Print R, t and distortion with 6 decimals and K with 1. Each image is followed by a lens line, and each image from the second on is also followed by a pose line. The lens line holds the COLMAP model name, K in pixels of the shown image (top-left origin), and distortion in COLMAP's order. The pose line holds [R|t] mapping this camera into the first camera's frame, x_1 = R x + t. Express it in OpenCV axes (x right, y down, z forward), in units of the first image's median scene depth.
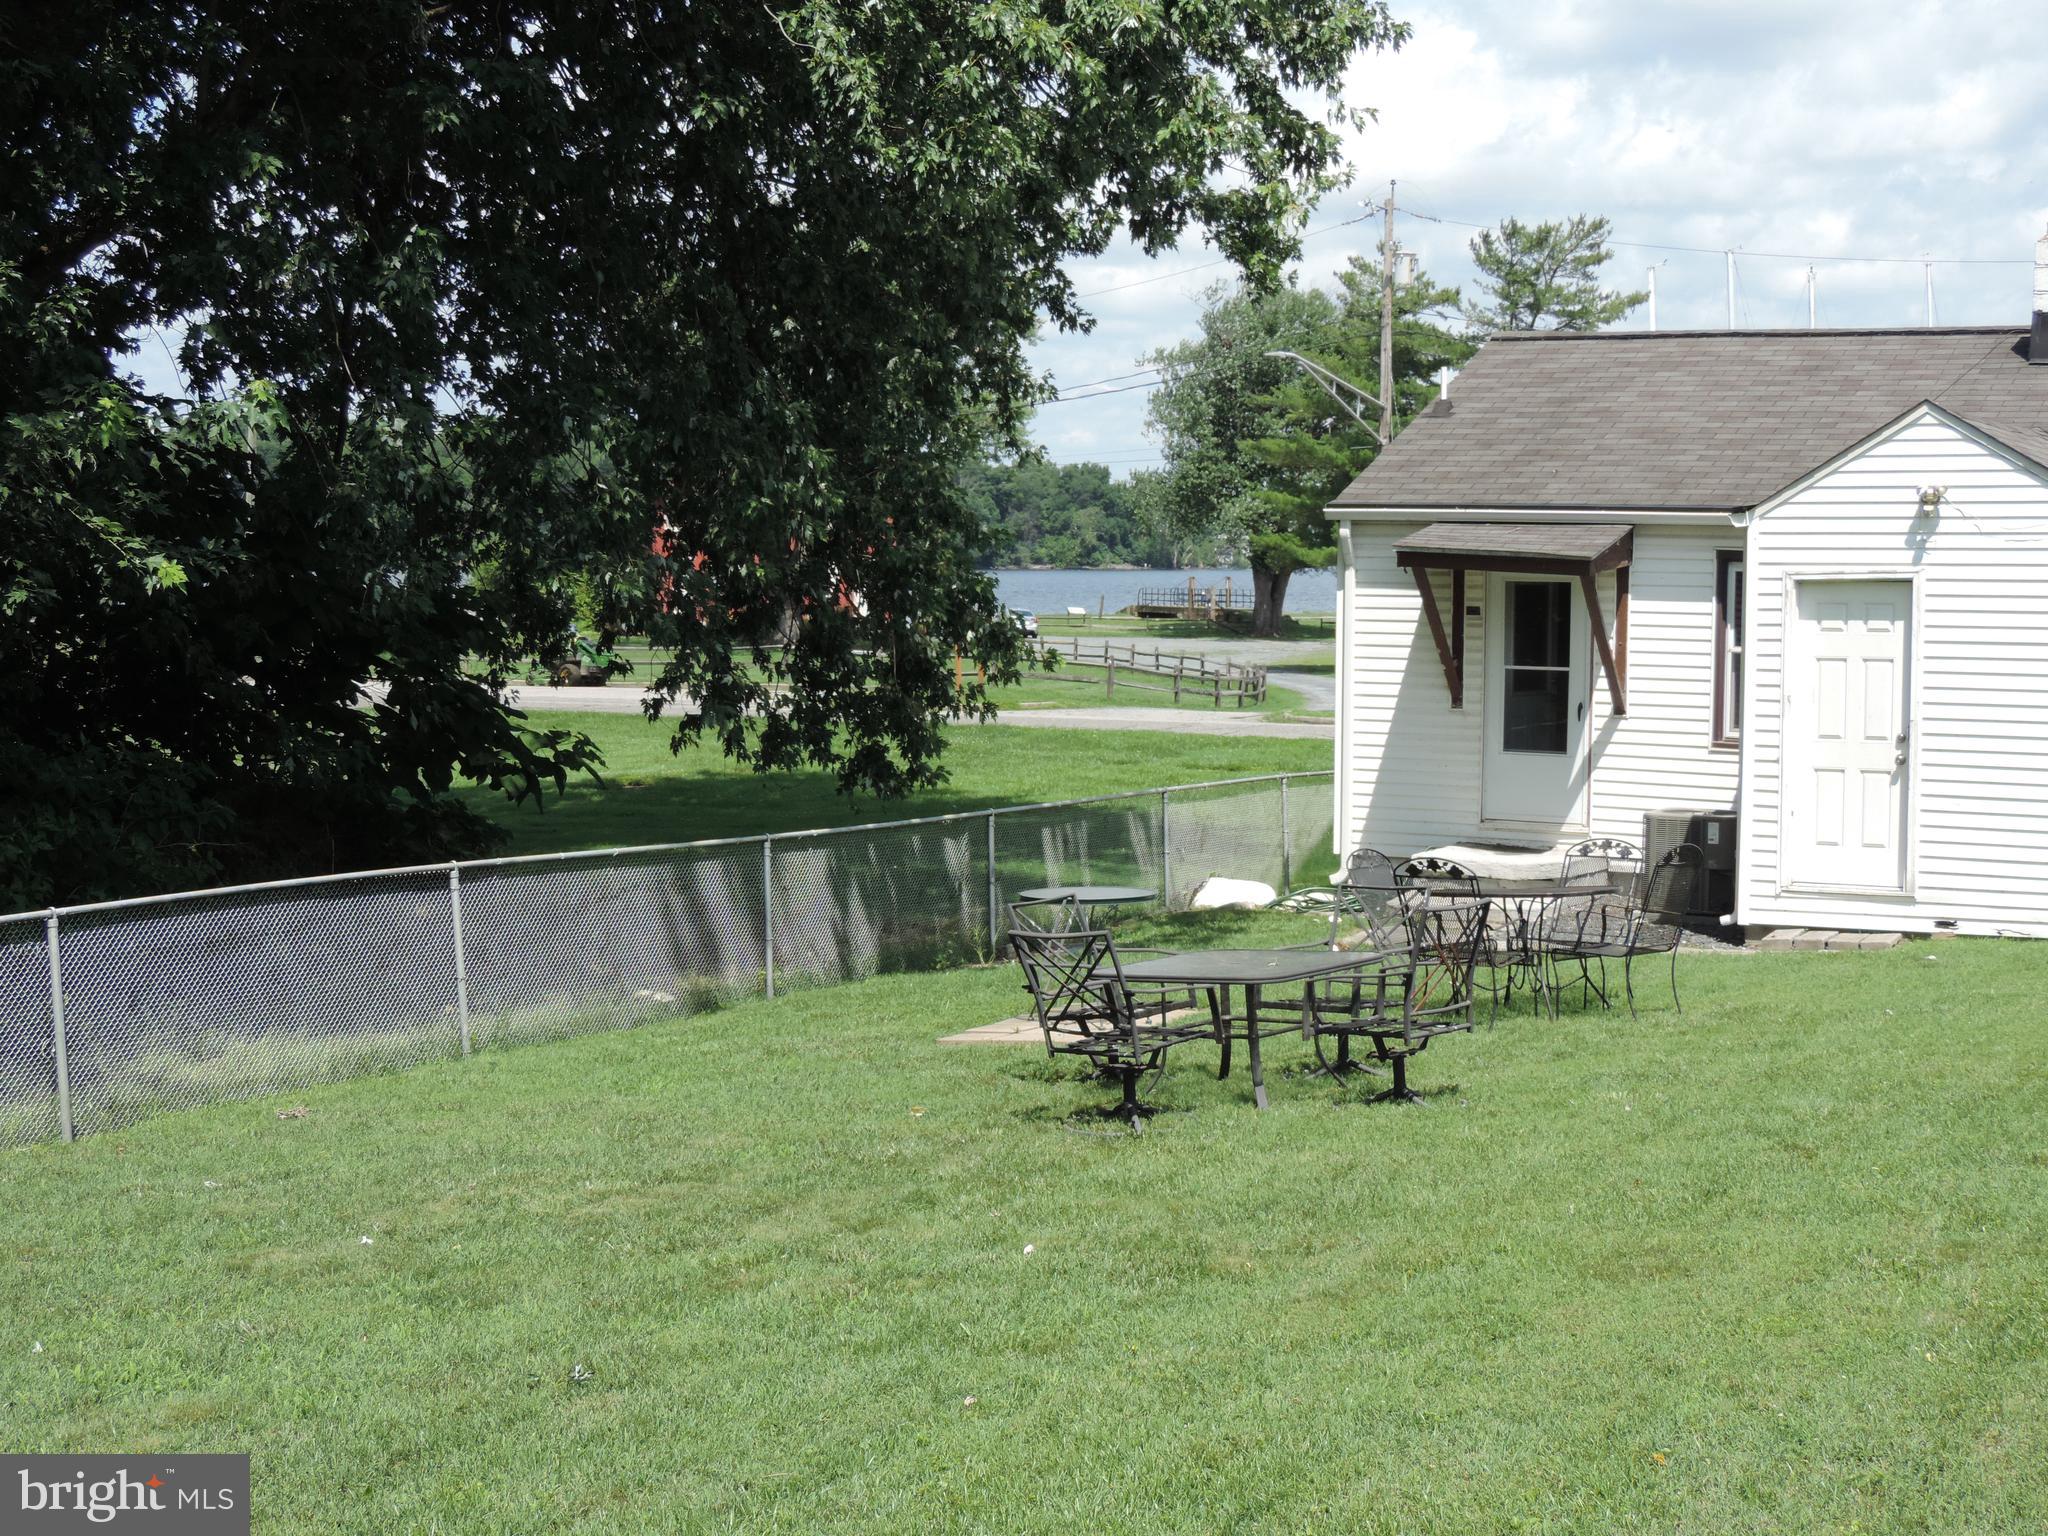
lens RADIAL K [[2742.5, 0, 1035.9], [0, 2742.5, 776.6], [0, 0, 1]] dist [-0.072748, 0.000000]
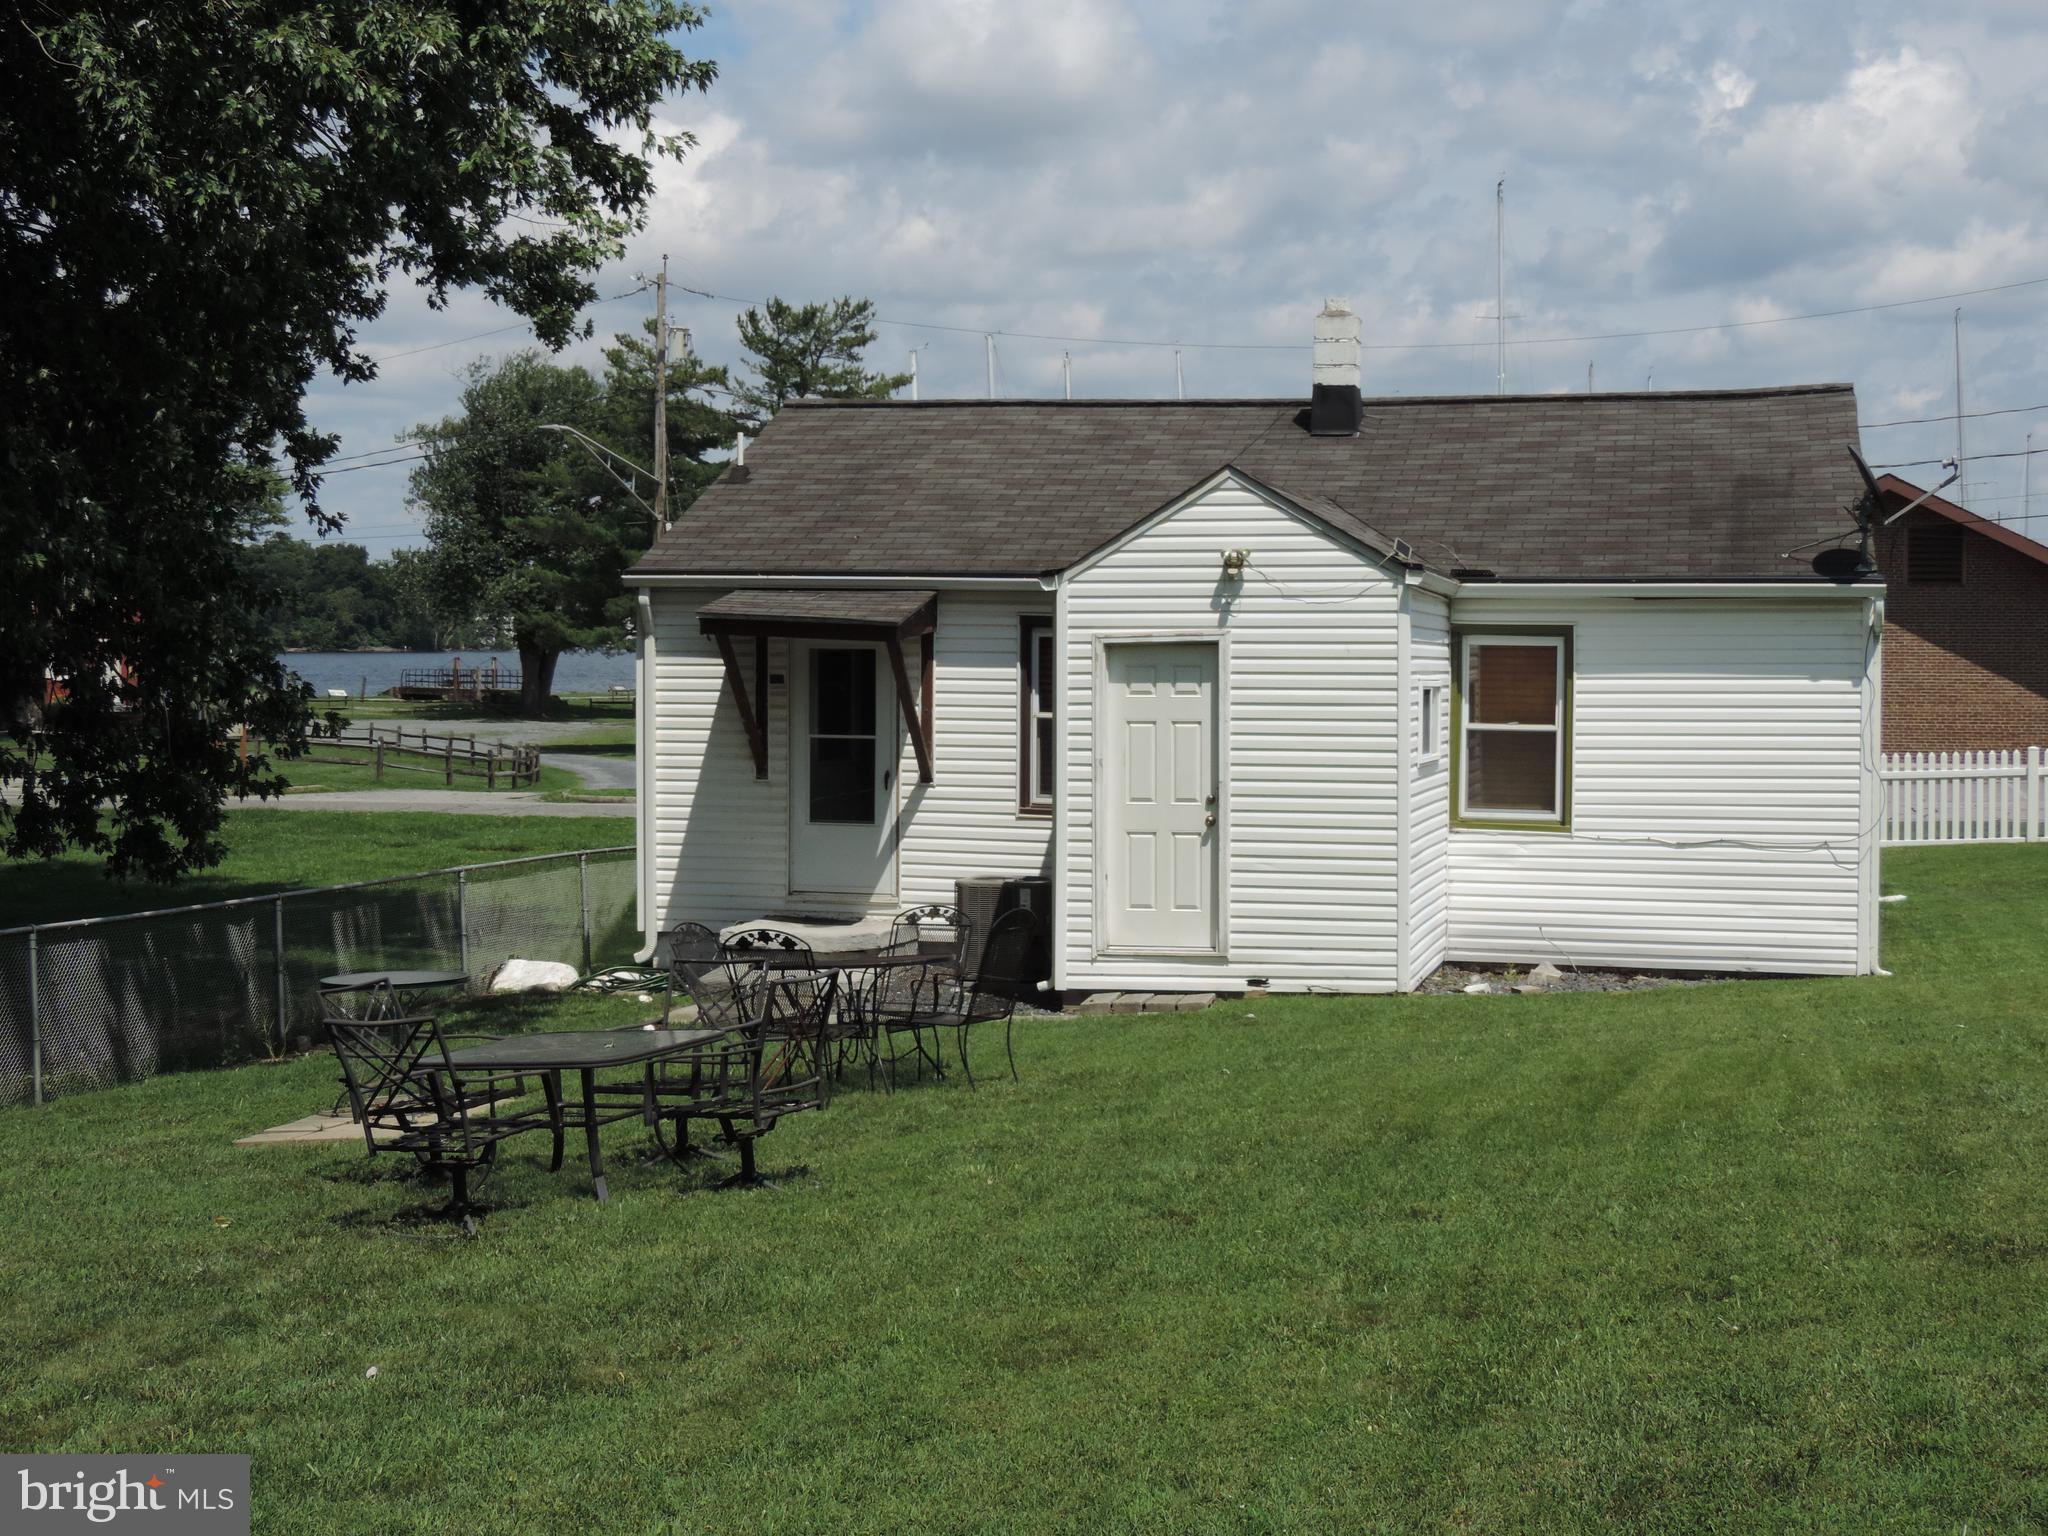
lens RADIAL K [[2742.5, 0, 1018.1], [0, 2742.5, 776.8], [0, 0, 1]] dist [-0.072748, 0.000000]
pose [[0.966125, -0.014553, 0.257664, -0.011953], [0.022200, 0.999394, -0.026794, 0.003142], [-0.257118, 0.031606, 0.965863, 0.037784]]
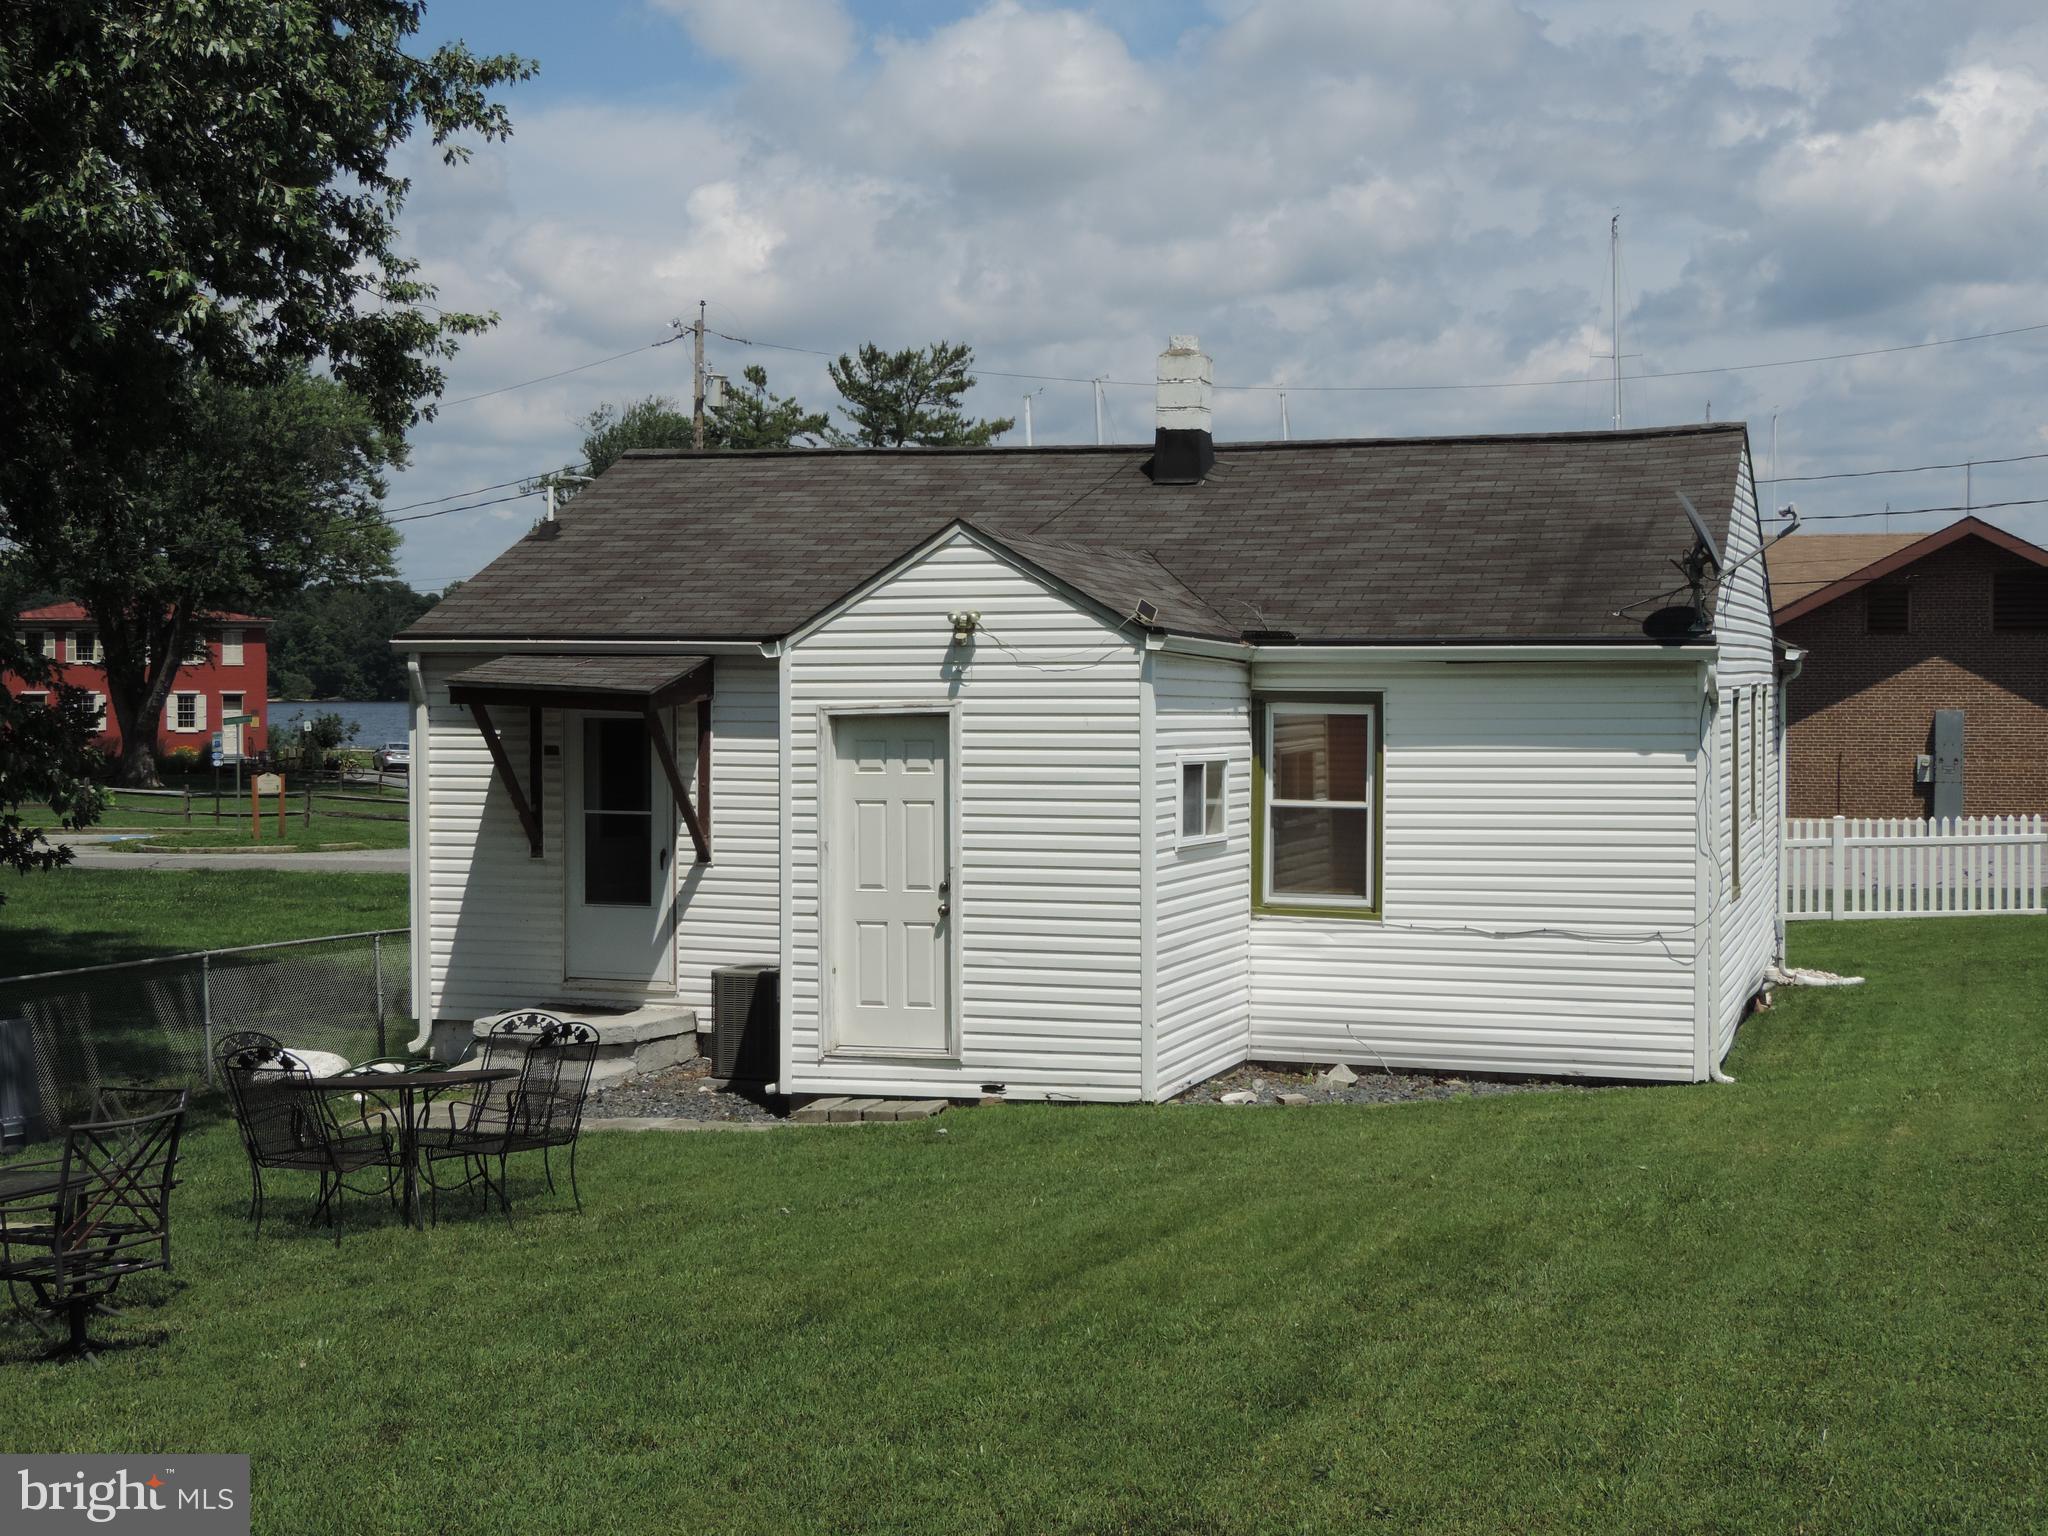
lens RADIAL K [[2742.5, 0, 1032.0], [0, 2742.5, 816.7], [0, 0, 1]] dist [-0.072748, 0.000000]
pose [[0.980922, -0.013788, 0.193913, 0.165986], [0.019988, 0.999348, -0.030054, -0.009176], [-0.193373, 0.033356, 0.980558, 0.086244]]
